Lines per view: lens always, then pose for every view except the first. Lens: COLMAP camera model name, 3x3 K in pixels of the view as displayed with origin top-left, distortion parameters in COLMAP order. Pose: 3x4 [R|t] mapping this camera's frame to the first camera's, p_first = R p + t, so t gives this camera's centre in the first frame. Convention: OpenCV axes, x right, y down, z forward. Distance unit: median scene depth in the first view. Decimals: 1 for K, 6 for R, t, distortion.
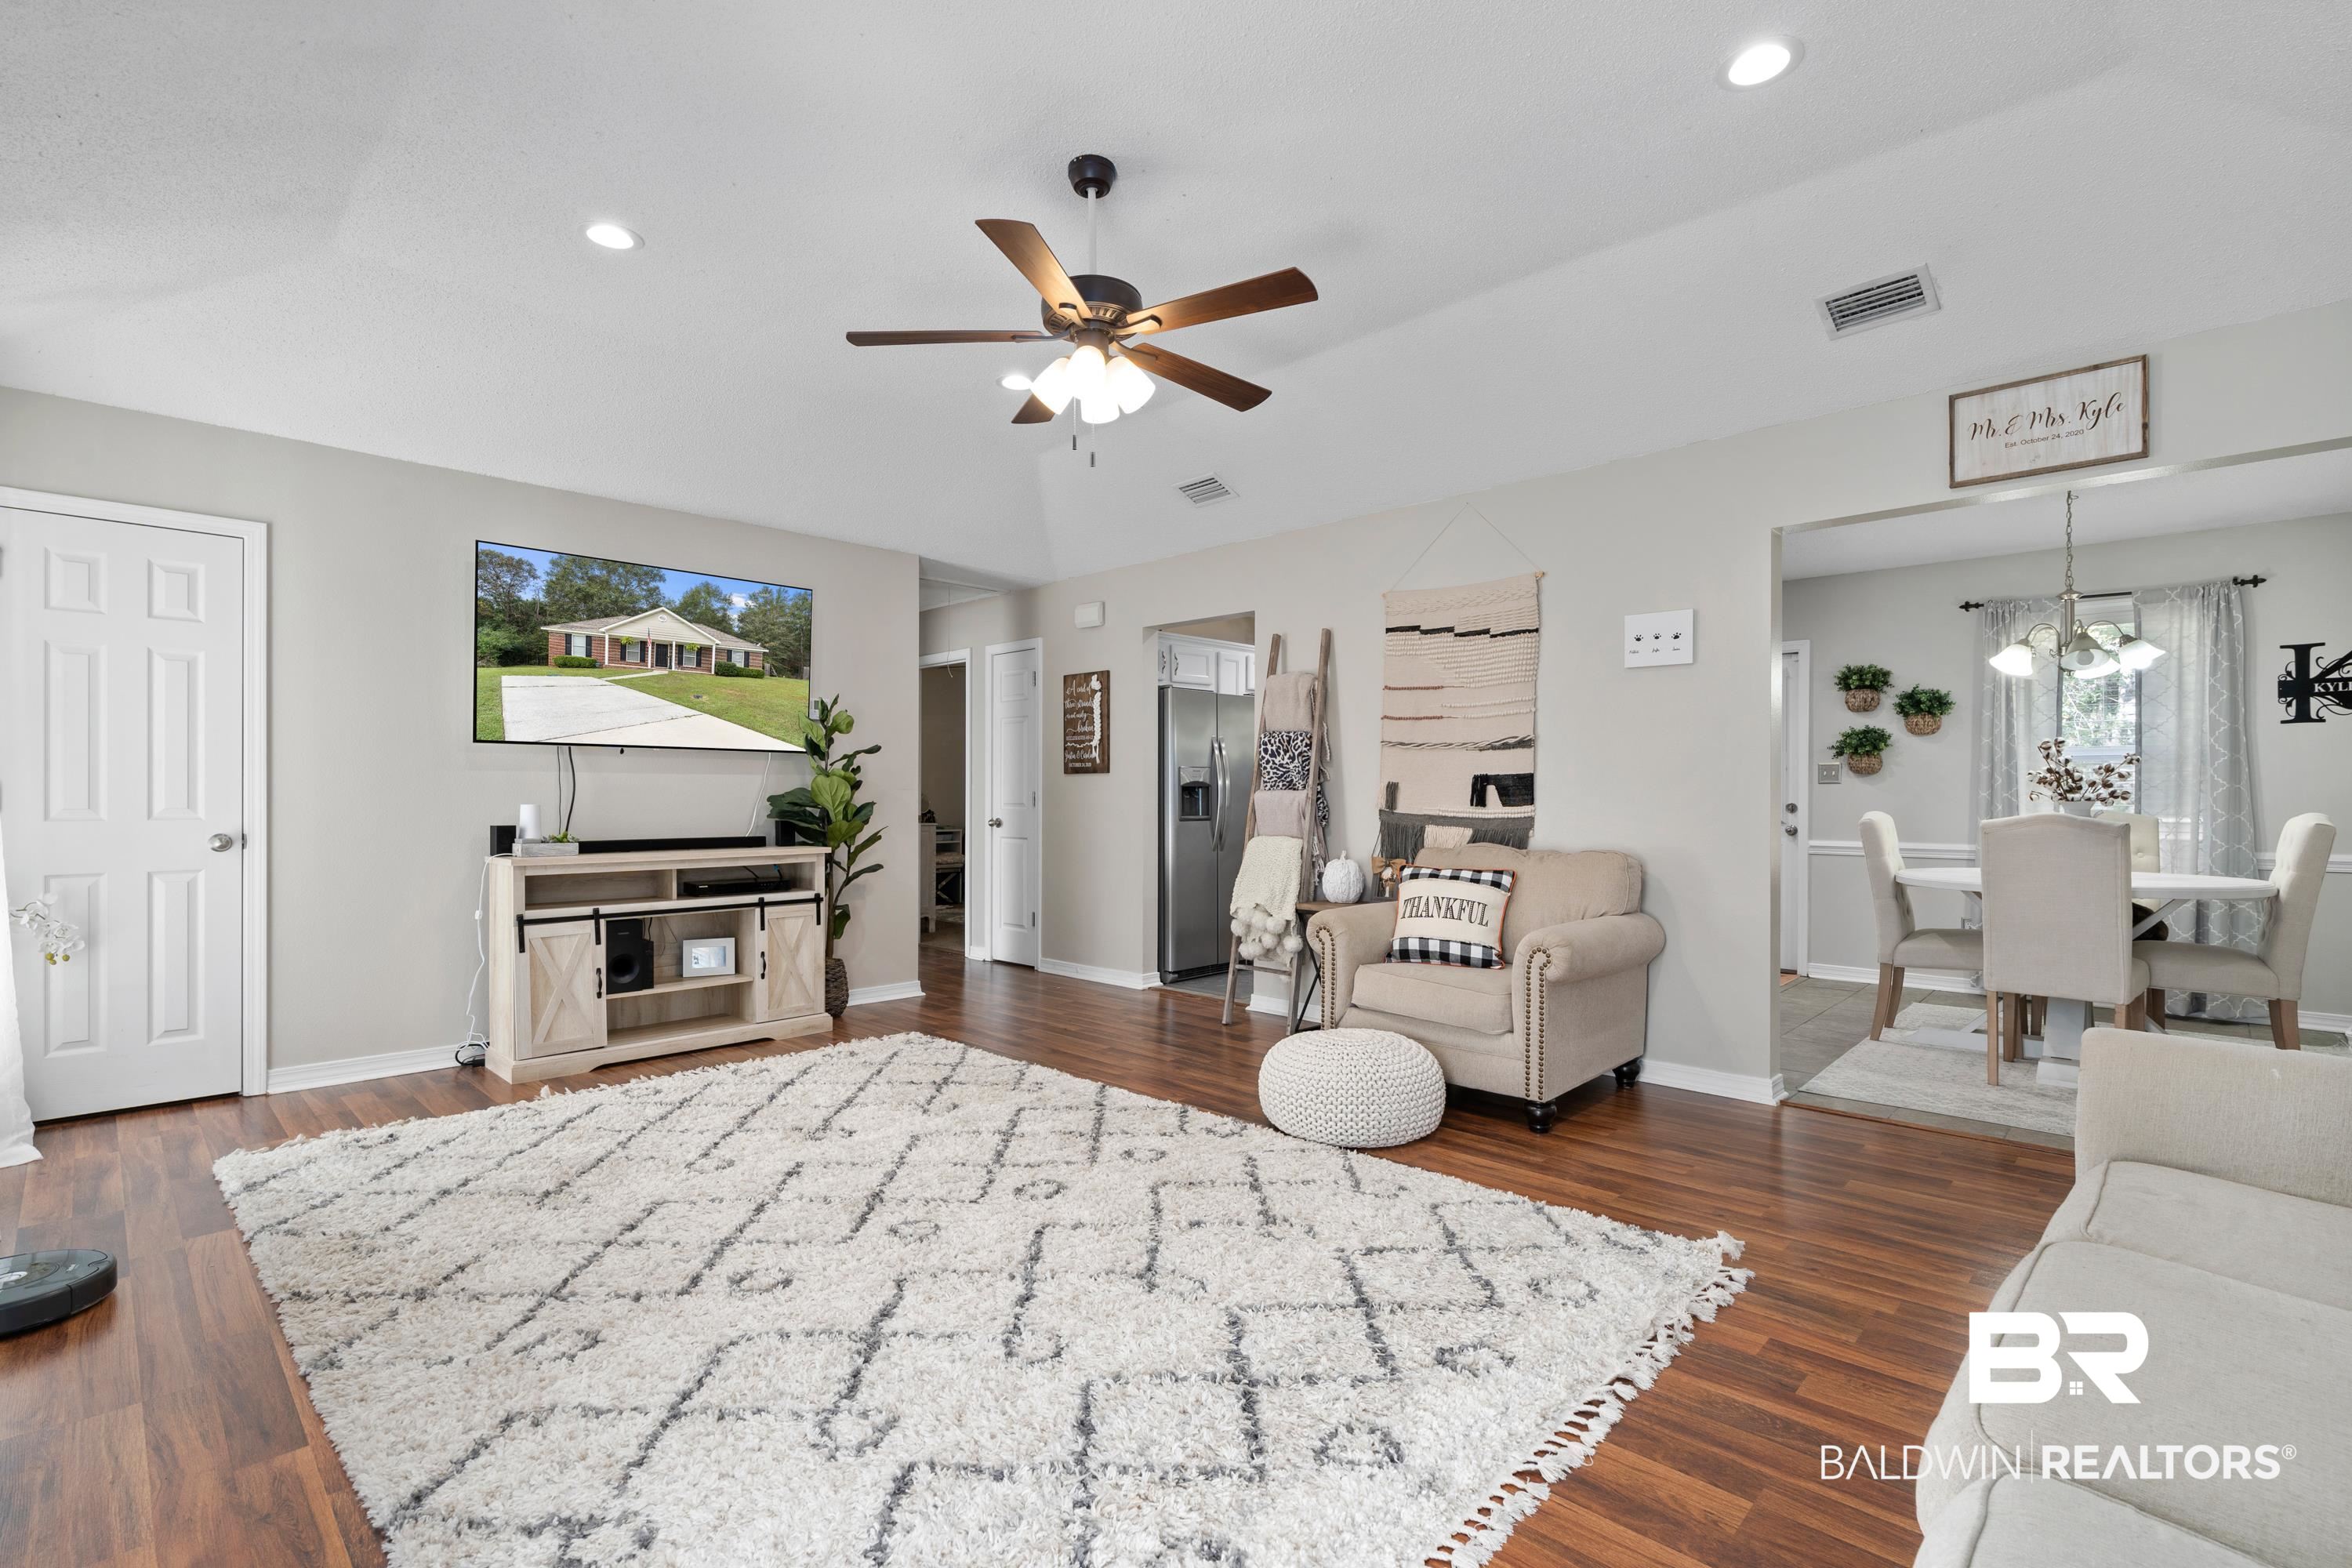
lens RADIAL K [[1068.9, 0, 1202.1], [0, 1068.9, 788.4], [0, 0, 1]] dist [-0.008677, 0.002743]
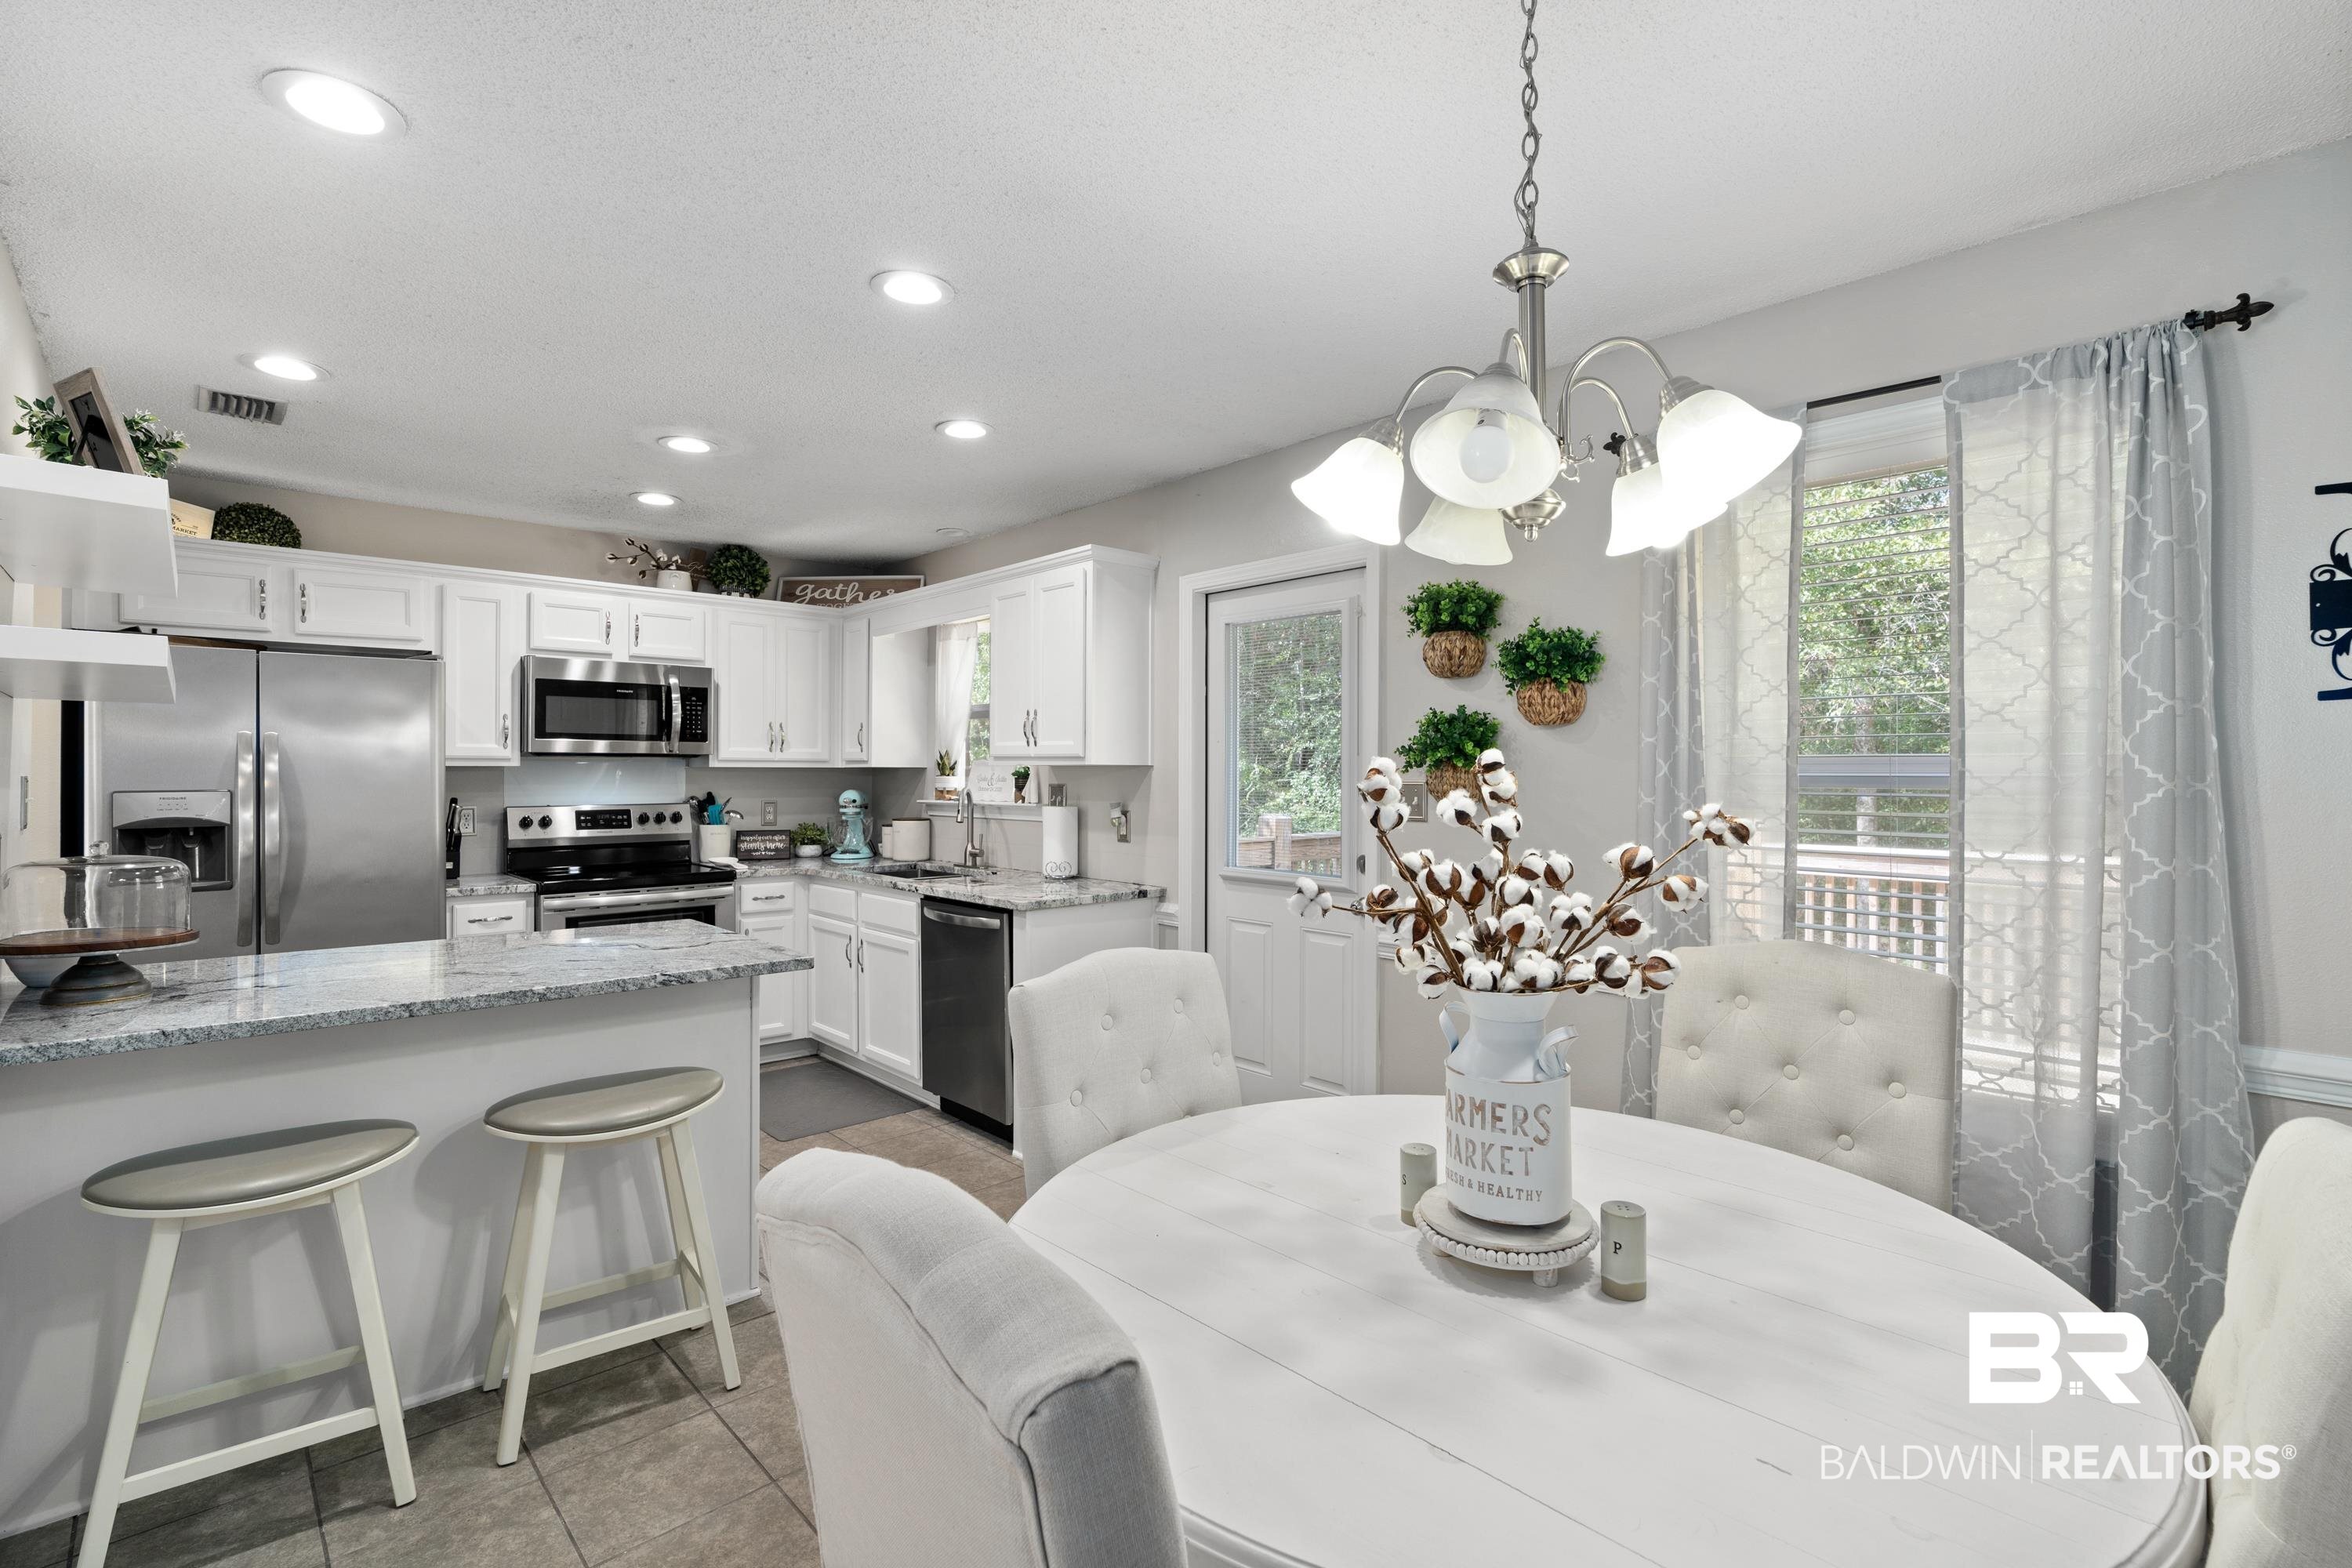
lens RADIAL K [[1068.9, 0, 1208.4], [0, 1068.9, 761.4], [0, 0, 1]] dist [-0.008677, 0.002743]
pose [[0.998661, -0.002295, -0.051680, 0.634413], [0.002211, 0.999996, -0.001666, -0.038826], [0.051683, 0.001549, 0.998662, 0.597947]]
